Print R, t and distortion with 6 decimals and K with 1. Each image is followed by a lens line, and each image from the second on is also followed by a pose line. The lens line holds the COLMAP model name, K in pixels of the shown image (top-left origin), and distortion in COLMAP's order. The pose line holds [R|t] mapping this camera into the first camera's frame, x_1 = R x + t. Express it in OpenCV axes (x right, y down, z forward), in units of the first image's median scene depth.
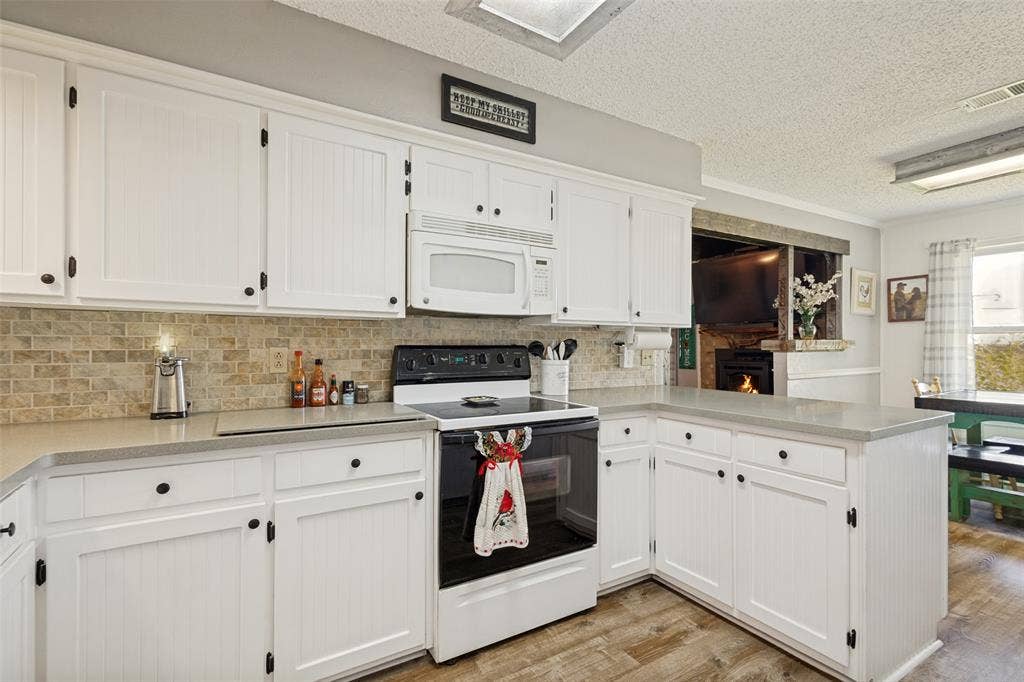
lens RADIAL K [[476.3, 0, 510.5], [0, 476.3, 347.1], [0, 0, 1]] dist [0.011955, -0.000635]
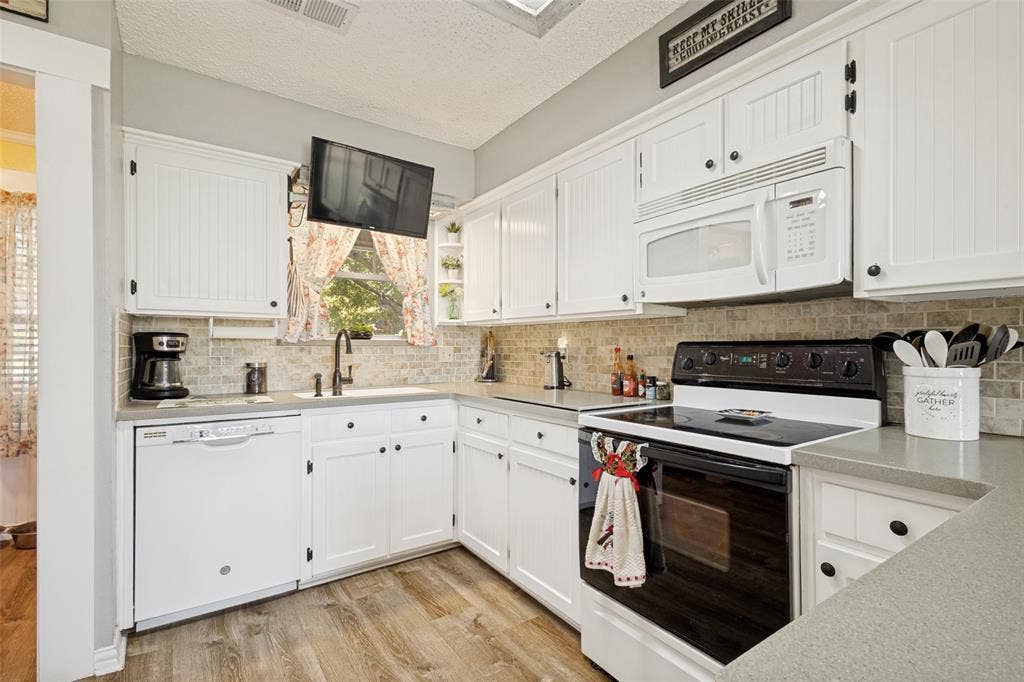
lens RADIAL K [[476.3, 0, 510.5], [0, 476.3, 347.1], [0, 0, 1]] dist [0.011955, -0.000635]
pose [[0.059611, -0.002712, -0.998218, 0.693660], [-0.004215, 0.999987, -0.002968, 0.010881], [0.998213, 0.004385, 0.059599, 0.633242]]
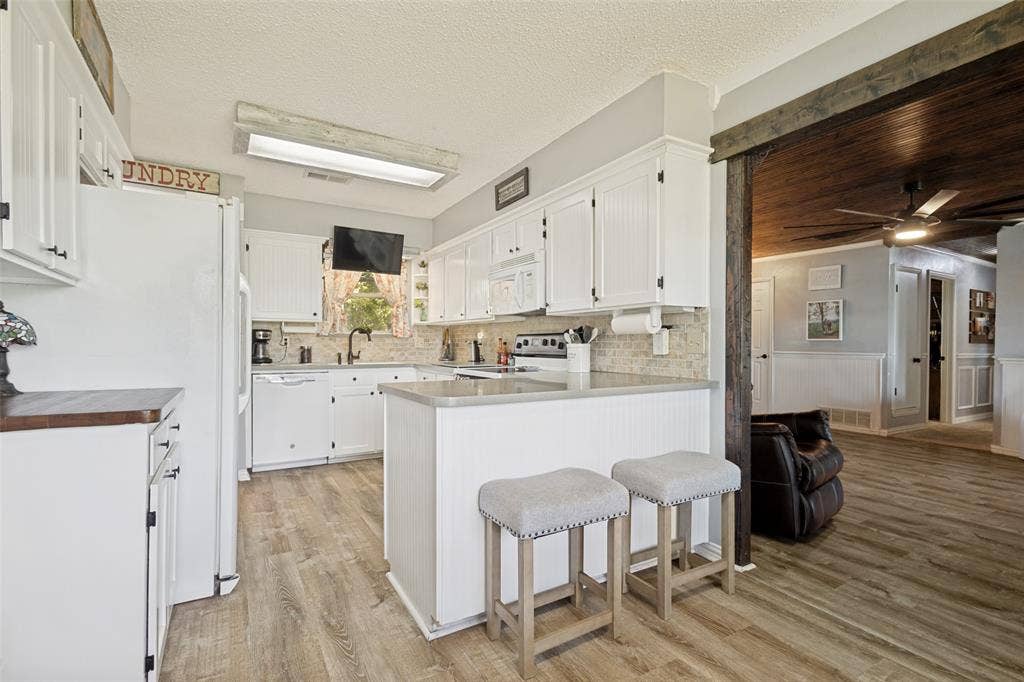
lens RADIAL K [[476.3, 0, 510.5], [0, 476.3, 347.1], [0, 0, 1]] dist [0.011955, -0.000635]
pose [[-0.017547, 0.005356, -0.999832, 1.602927], [-0.005538, 0.999970, 0.005454, 0.036045], [0.999831, 0.005633, -0.017517, 1.032354]]
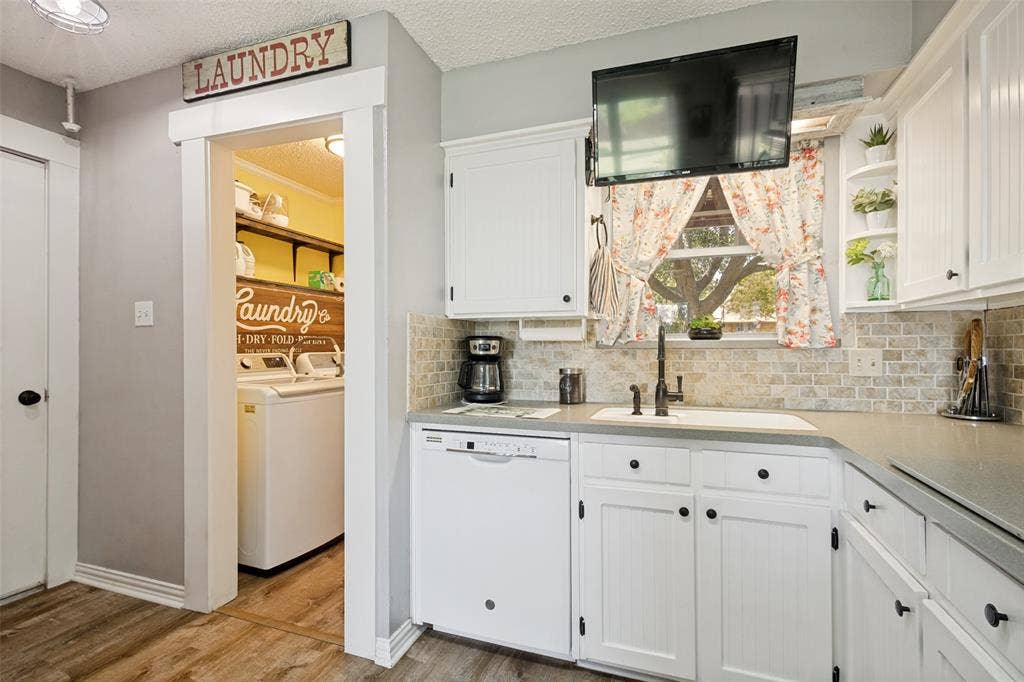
lens RADIAL K [[476.3, 0, 510.5], [0, 476.3, 347.1], [0, 0, 1]] dist [0.011955, -0.000635]
pose [[-0.776466, -0.004313, -0.630144, 0.218838], [-0.003420, 0.999991, -0.002630, 0.005916], [0.630149, 0.000113, -0.776474, 0.792261]]
